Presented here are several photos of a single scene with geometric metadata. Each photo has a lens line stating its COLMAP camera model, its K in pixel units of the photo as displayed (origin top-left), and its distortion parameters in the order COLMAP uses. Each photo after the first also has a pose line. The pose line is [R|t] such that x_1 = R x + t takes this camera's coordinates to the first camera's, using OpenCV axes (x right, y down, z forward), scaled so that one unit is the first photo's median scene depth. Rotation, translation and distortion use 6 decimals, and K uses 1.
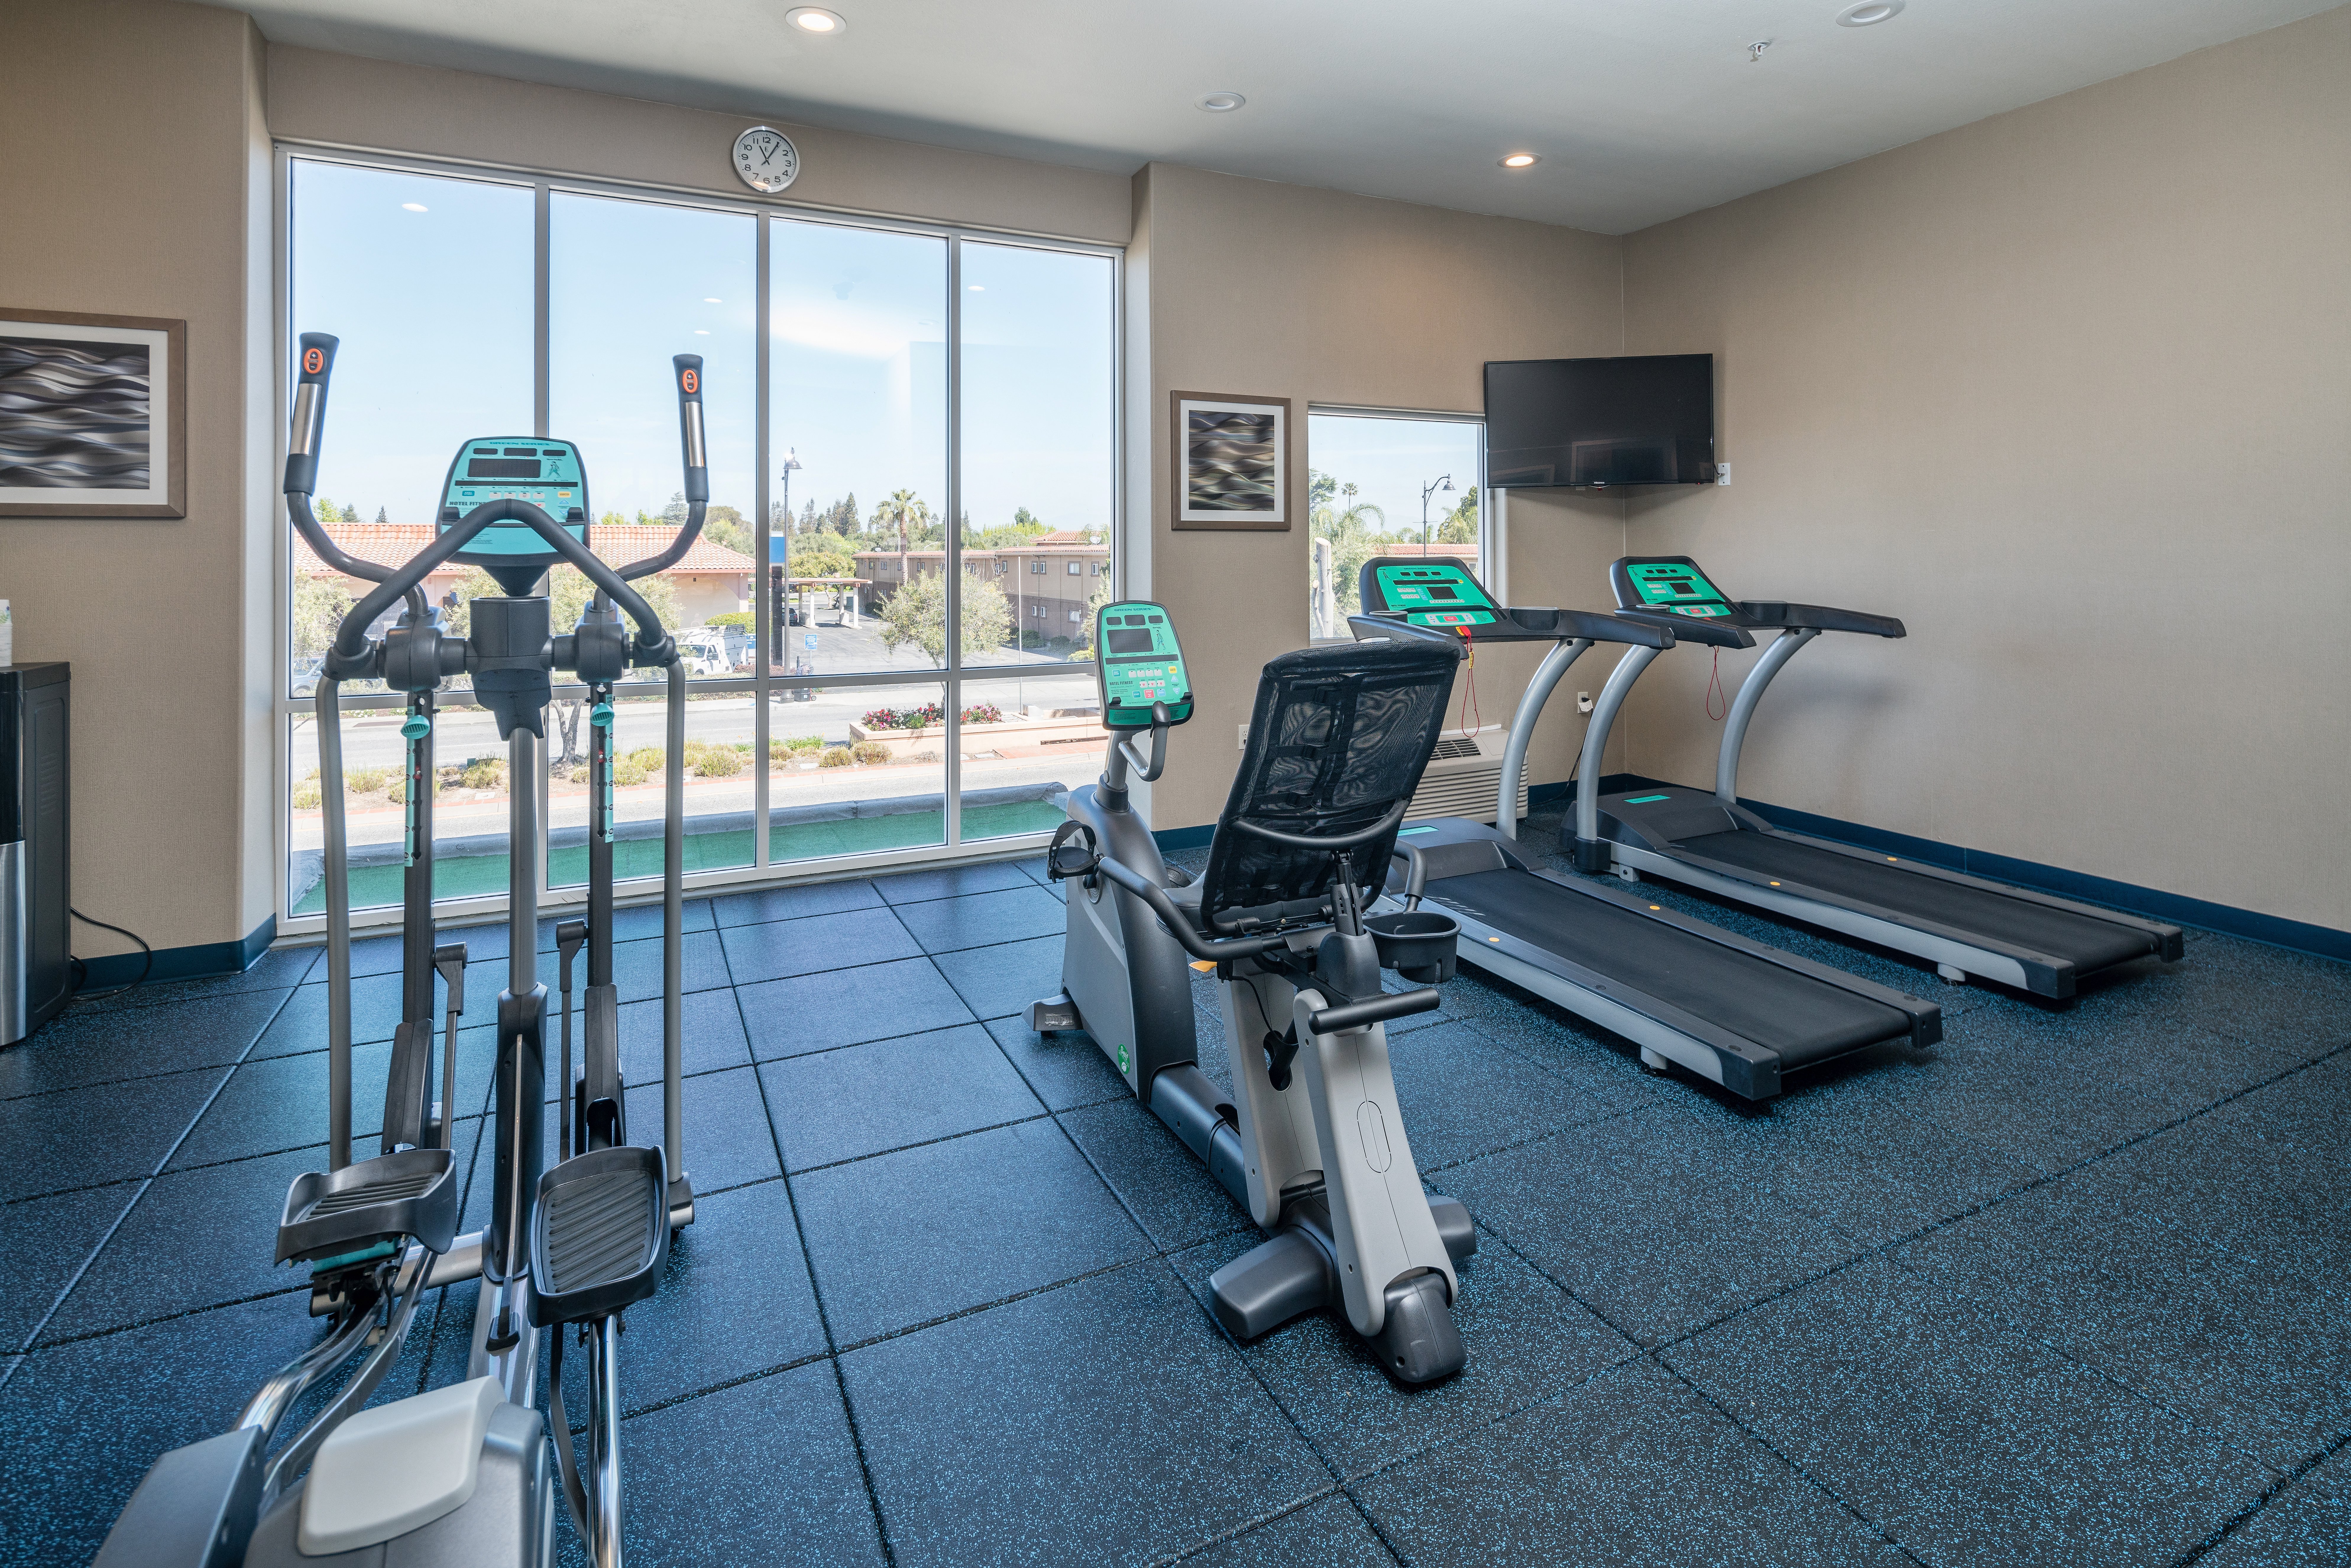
lens RADIAL K [[1442.7, 0, 1178.5], [0, 1442.7, 783.5], [0, 0, 1]] dist [0.003353, 0.000463]
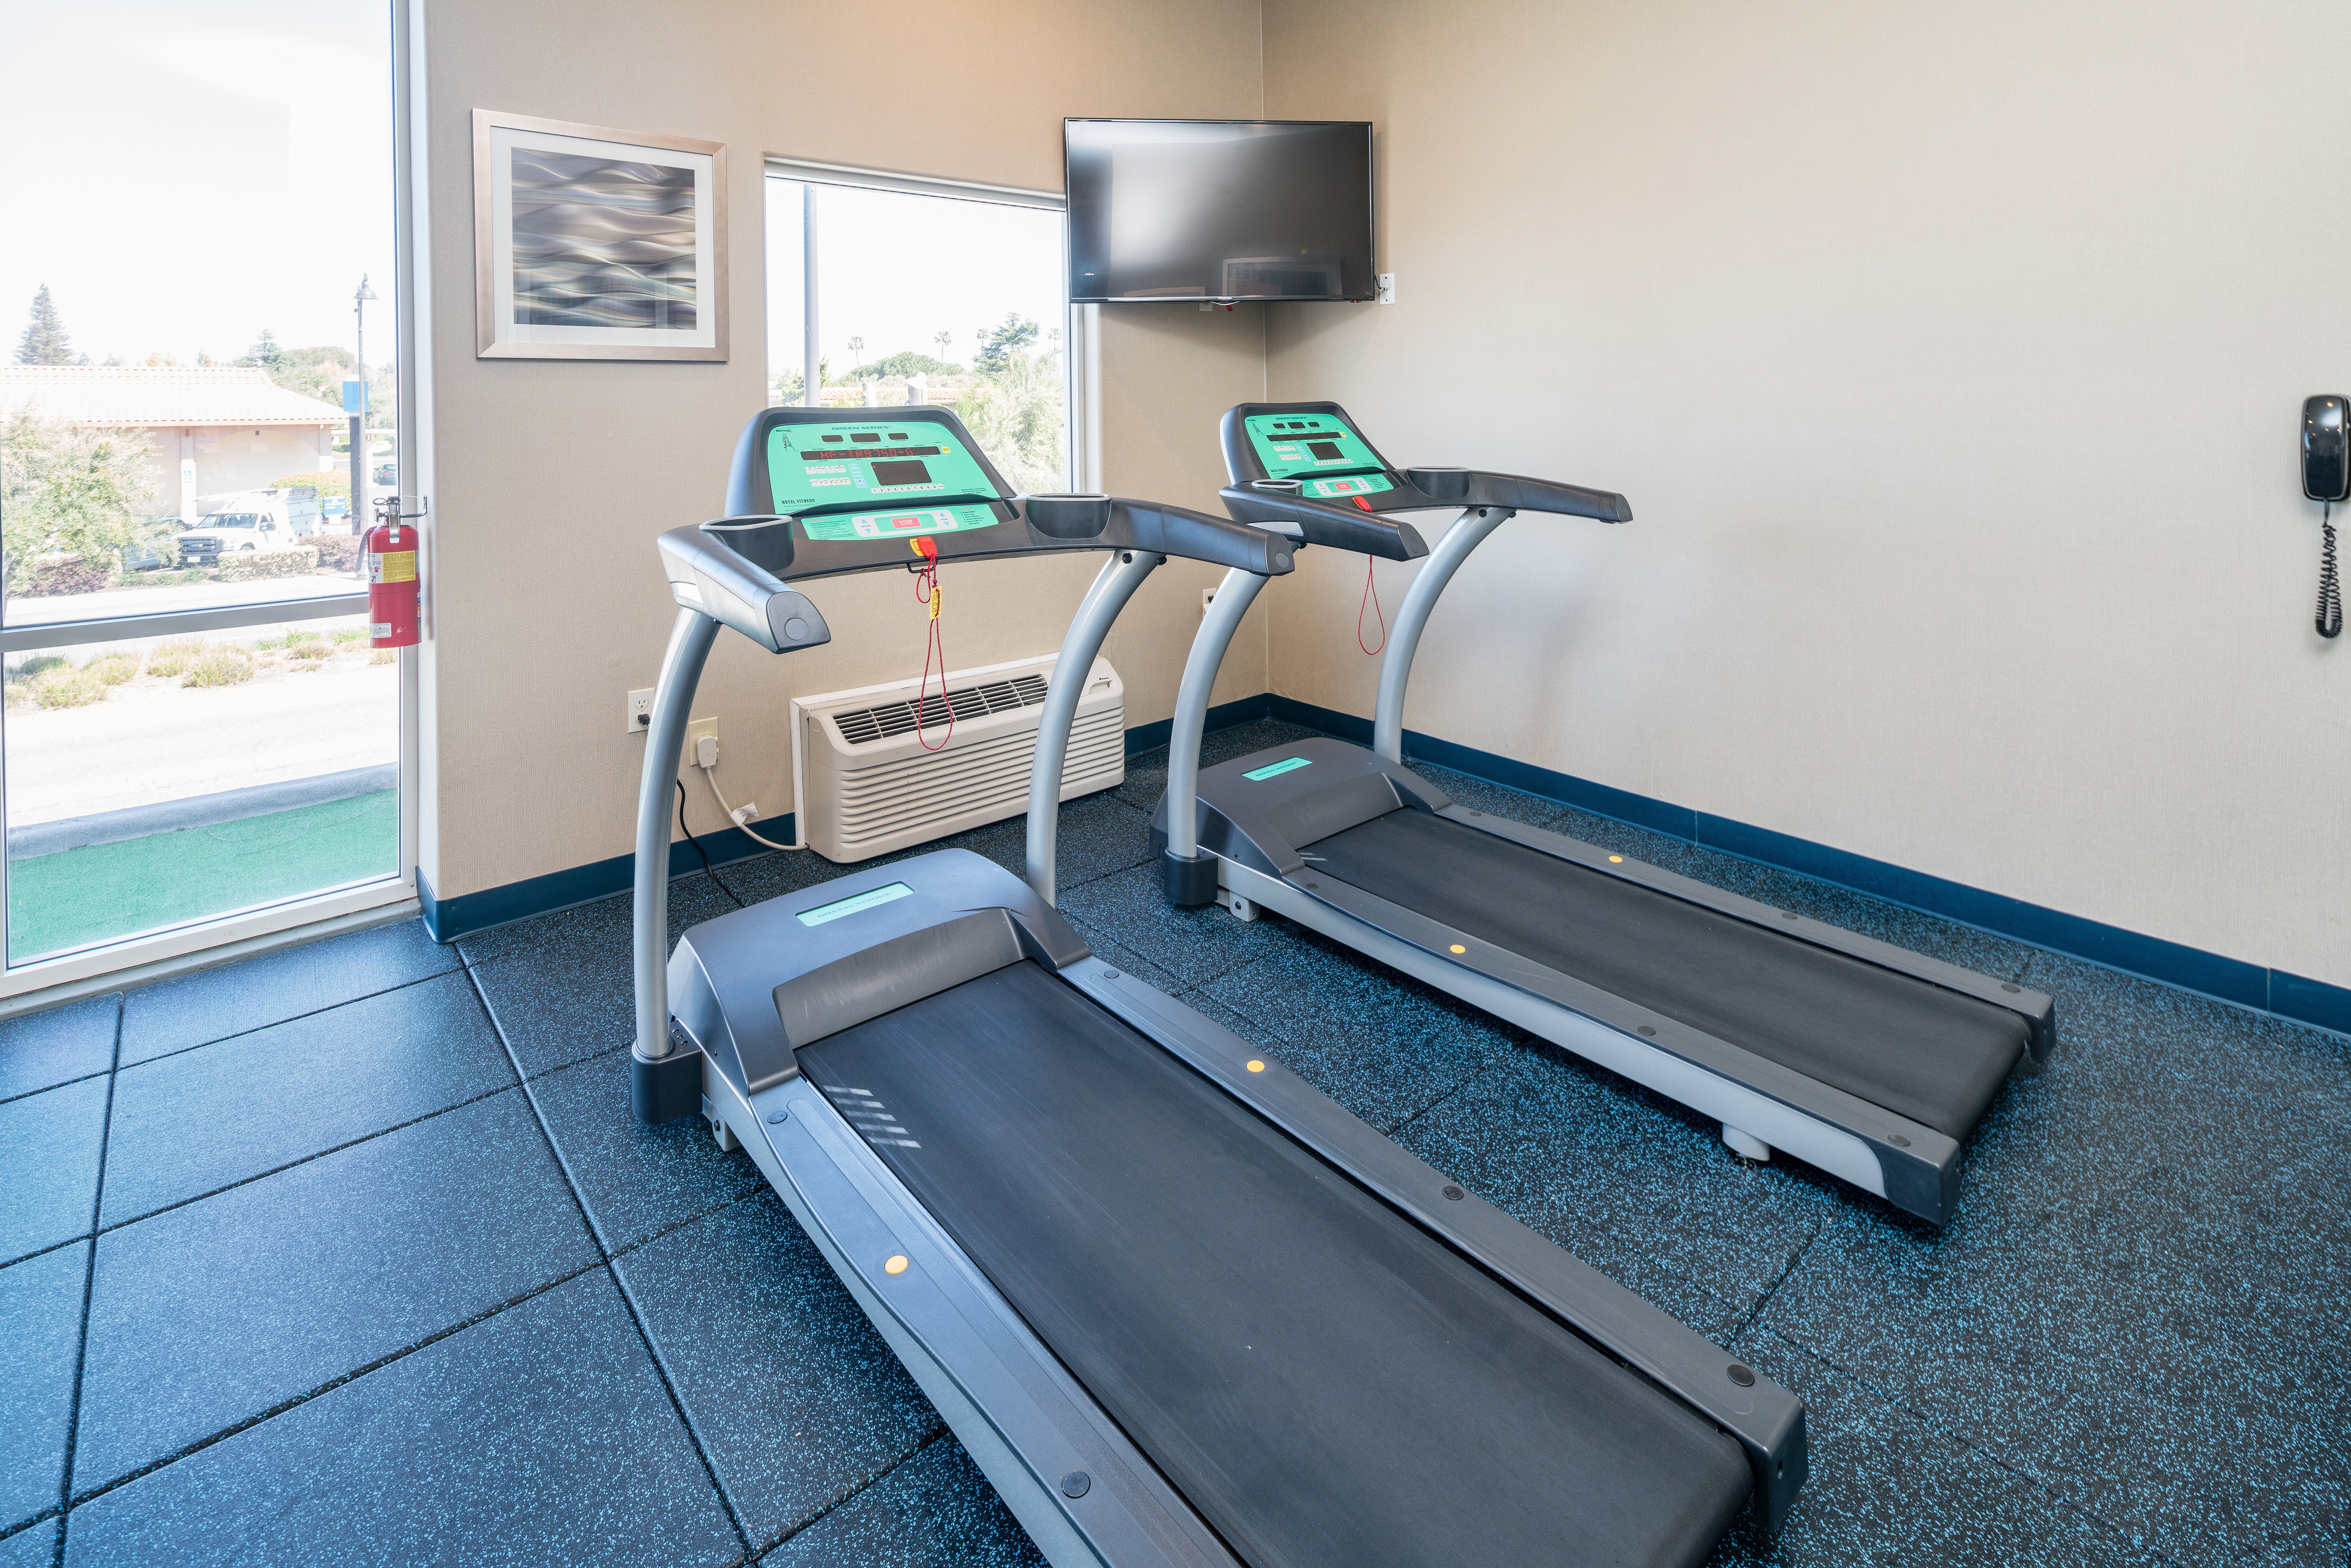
lens RADIAL K [[1166.5, 0, 1174.1], [0, 1166.5, 781.2], [0, 0, 1]] dist [0.002045, 0.001587]
pose [[0.984544, -0.058672, 0.165018, 0.178725], [0.031748, 0.986396, 0.161292, -0.072731], [-0.172237, -0.153560, 0.973013, 0.452572]]
